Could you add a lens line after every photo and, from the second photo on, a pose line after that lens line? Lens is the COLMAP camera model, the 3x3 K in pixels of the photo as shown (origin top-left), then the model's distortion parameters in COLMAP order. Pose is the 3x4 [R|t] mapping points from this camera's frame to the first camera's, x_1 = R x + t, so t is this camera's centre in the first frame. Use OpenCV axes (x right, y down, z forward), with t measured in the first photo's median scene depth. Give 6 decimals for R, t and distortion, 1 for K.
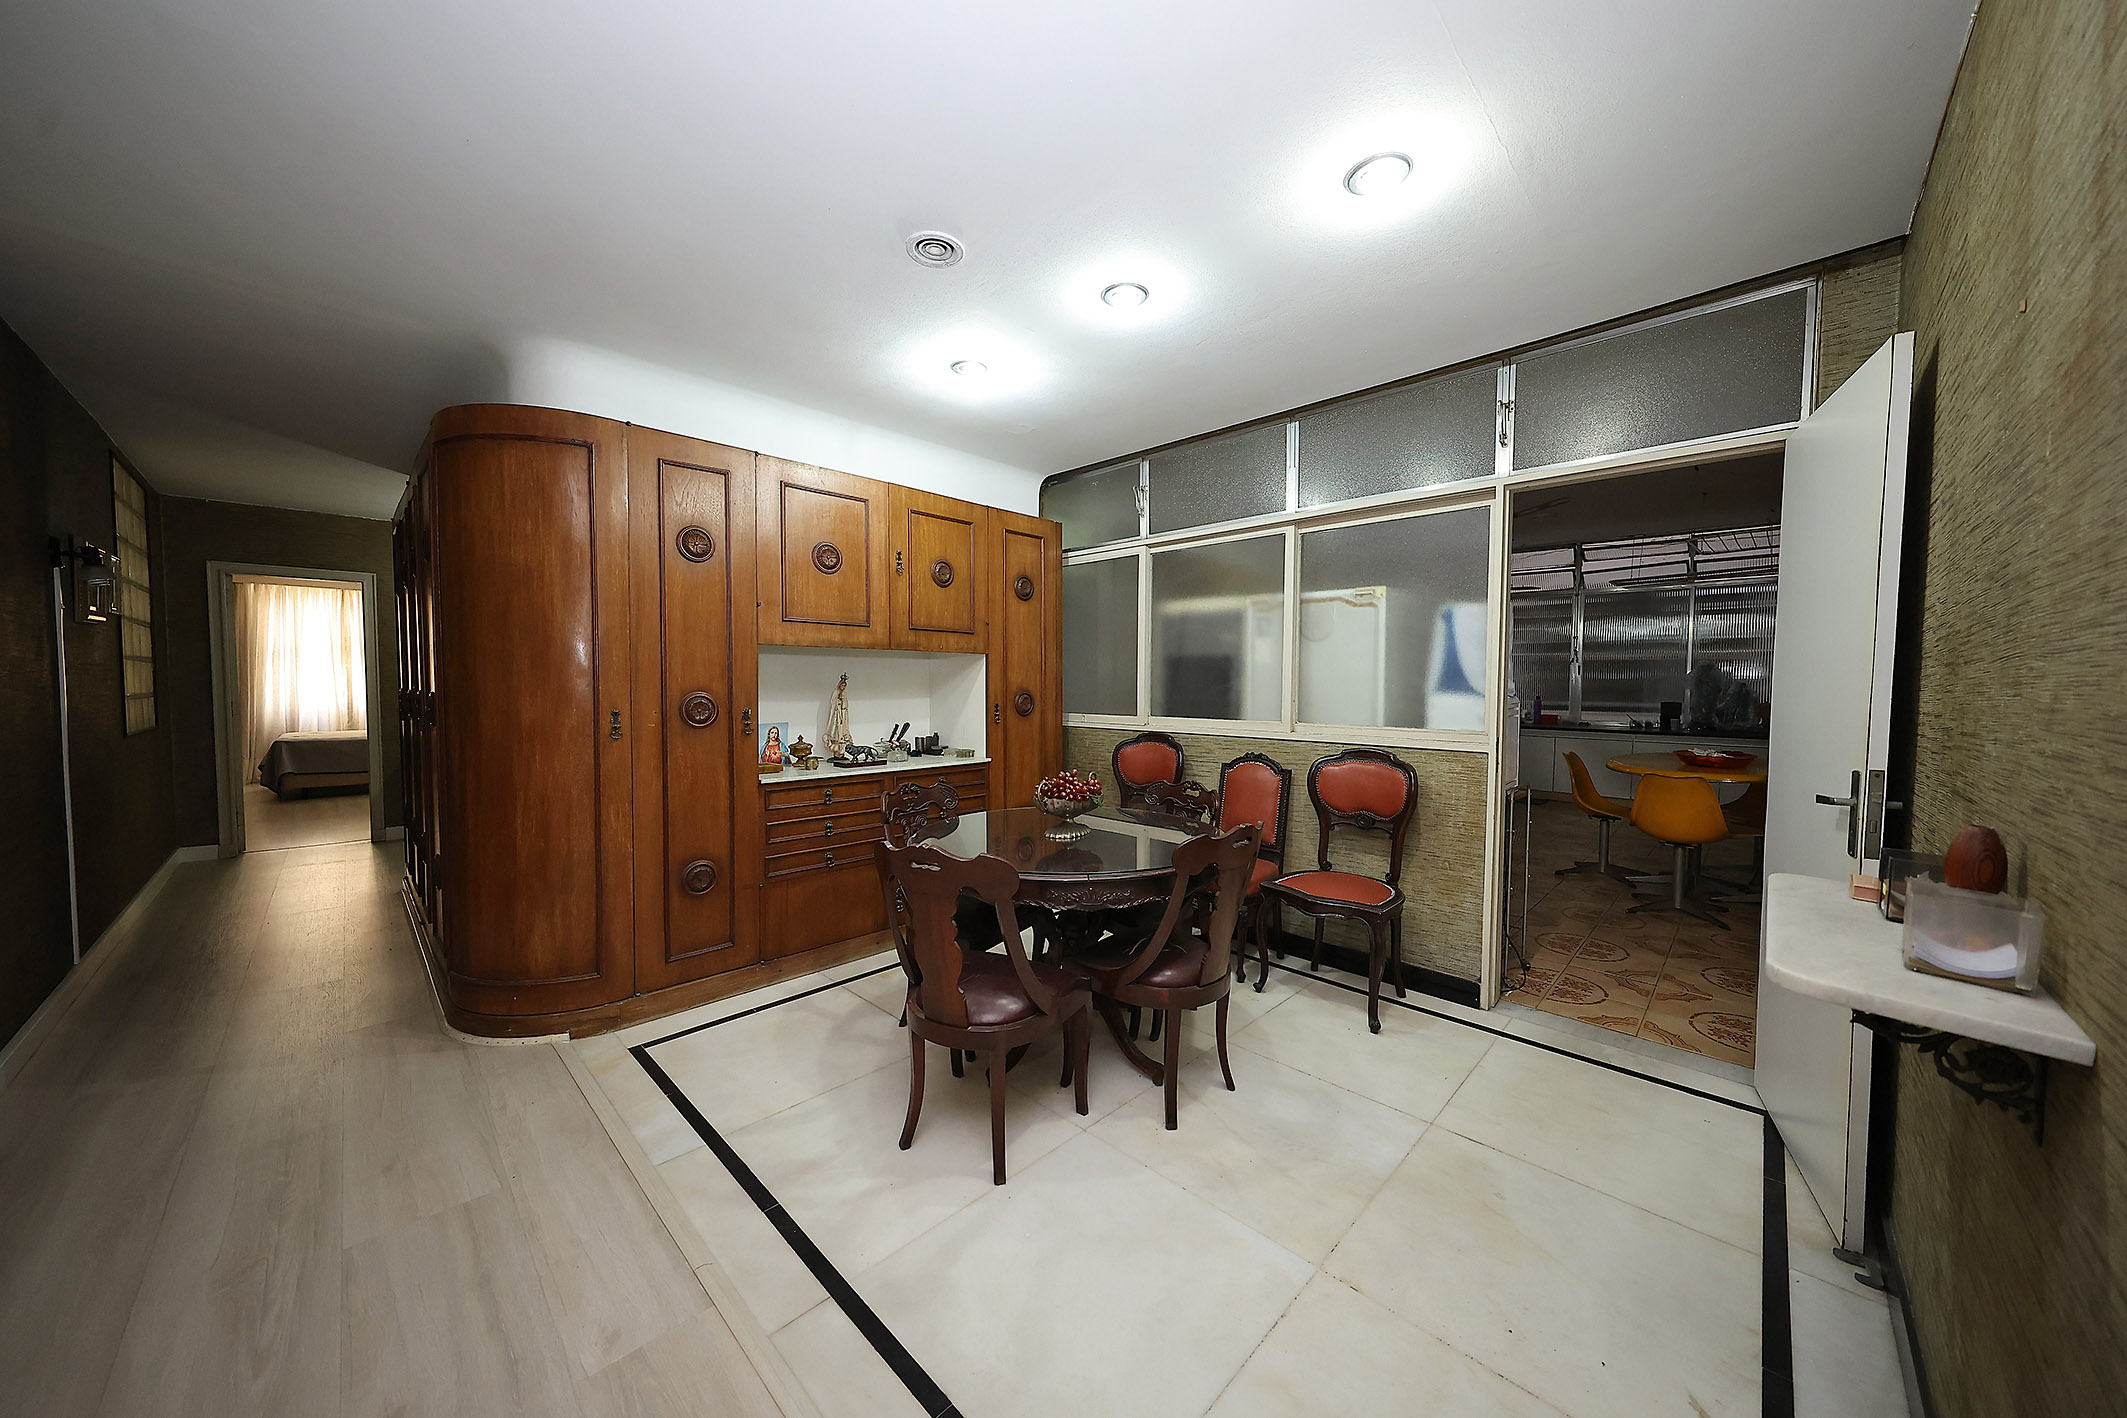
lens RADIAL K [[710.6, 0, 1067.8], [0, 710.6, 713.0], [0, 0, 1]] dist [0.002868, 0.000041]
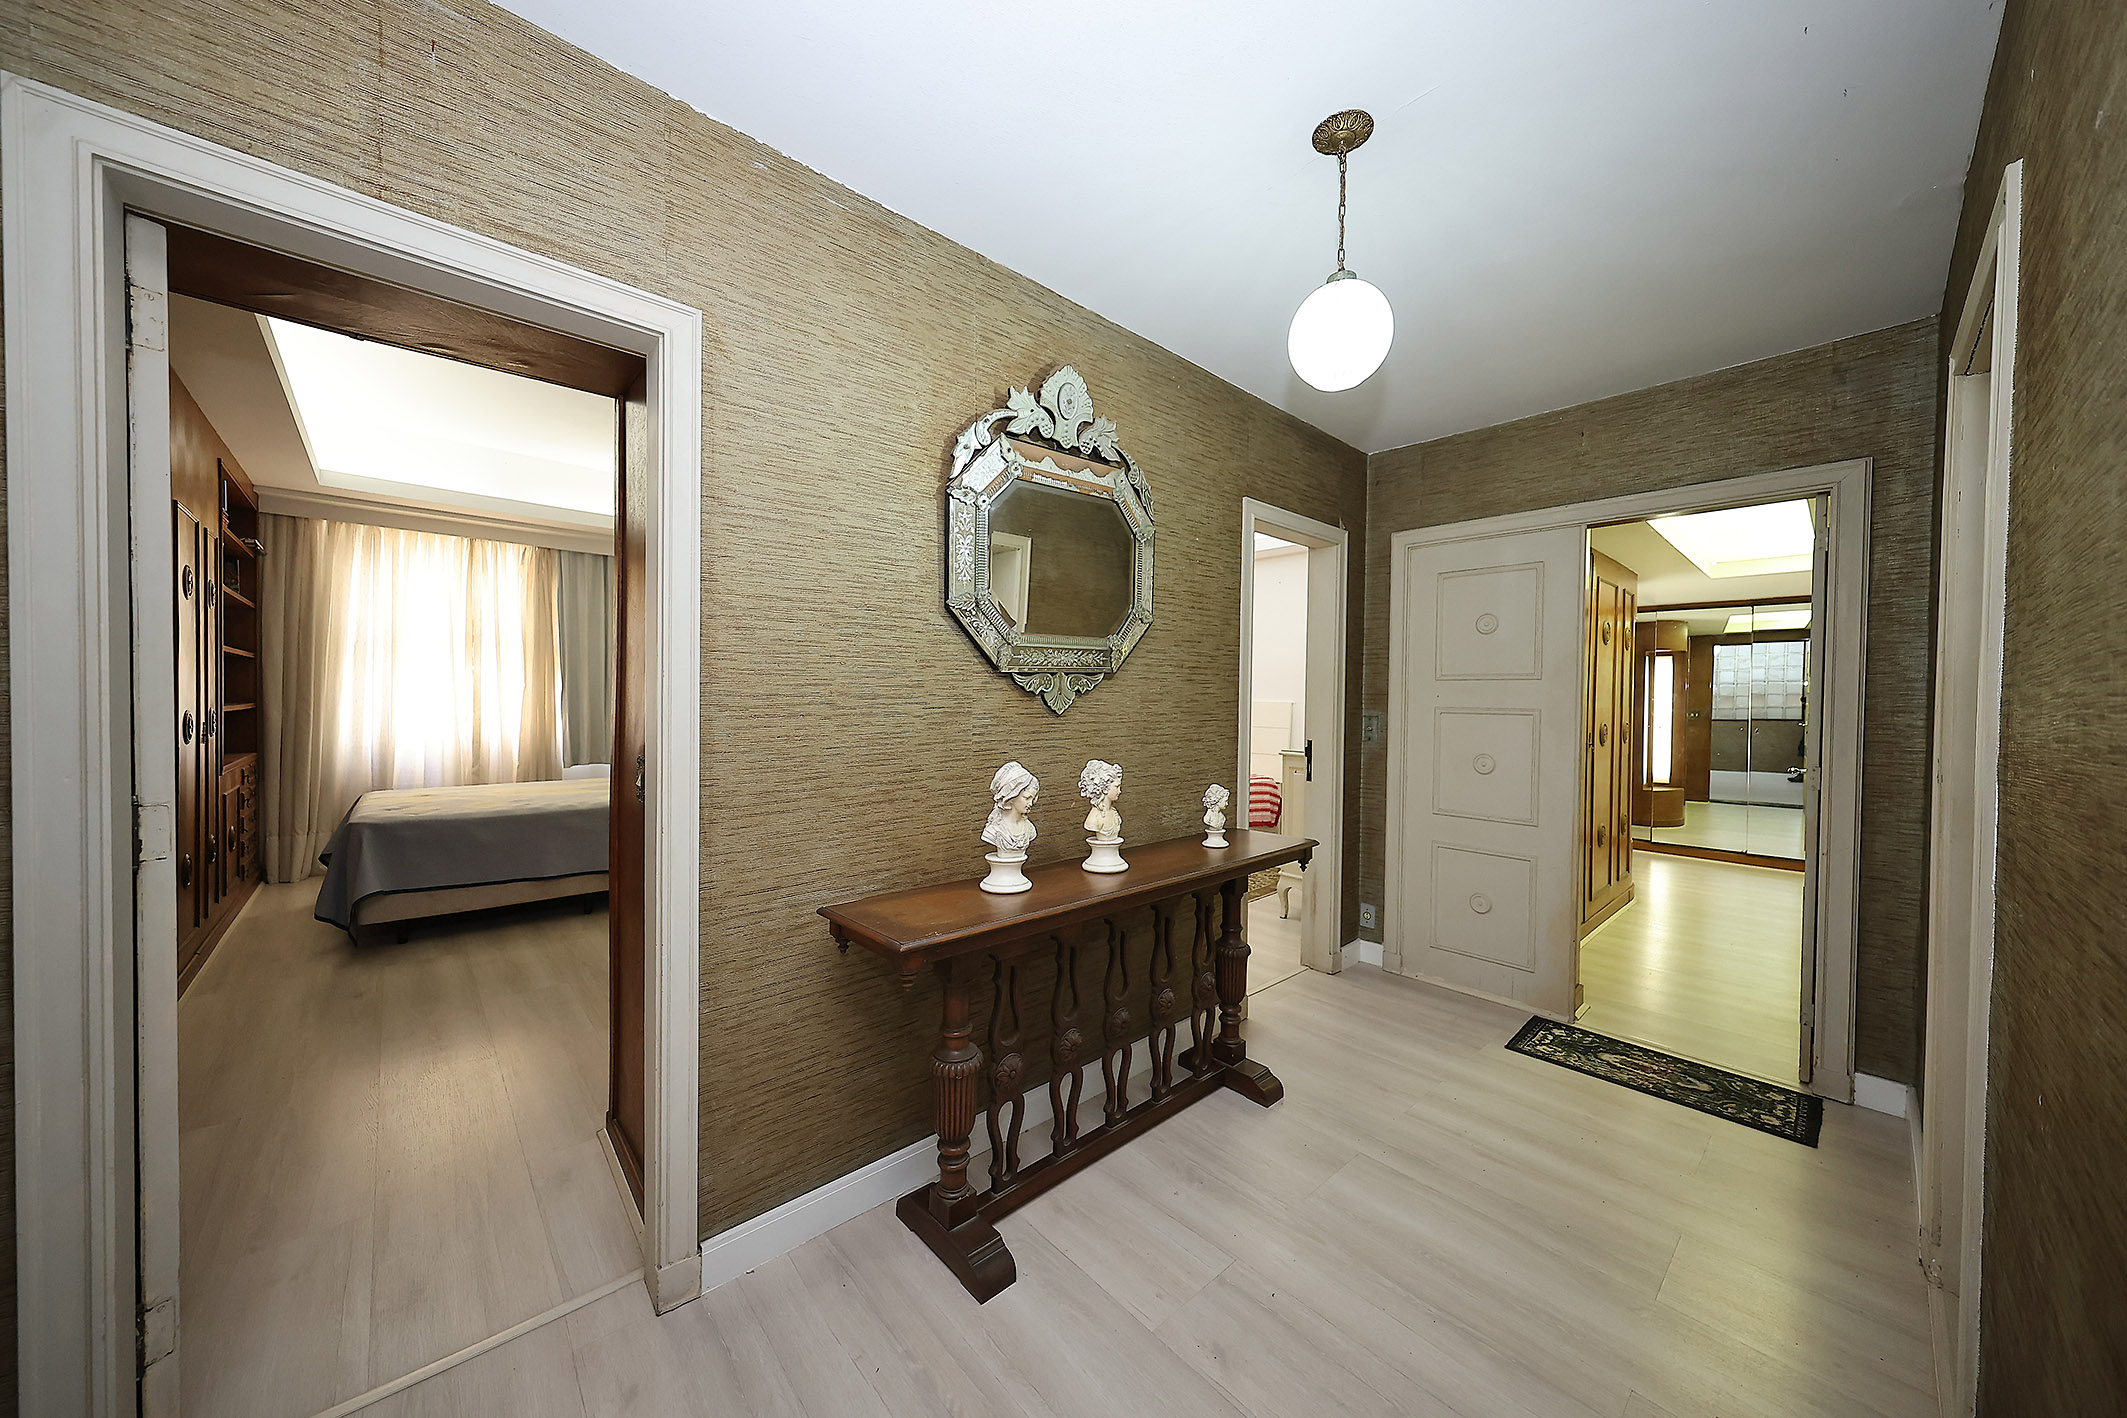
lens RADIAL K [[710.6, 0, 1057.6], [0, 710.6, 705.7], [0, 0, 1]] dist [0.002868, 0.000041]
pose [[0.997955, 0.009432, -0.063217, -0.529884], [-0.011436, 0.999441, -0.031401, -0.024414], [0.062885, 0.032060, 0.997506, 0.479438]]
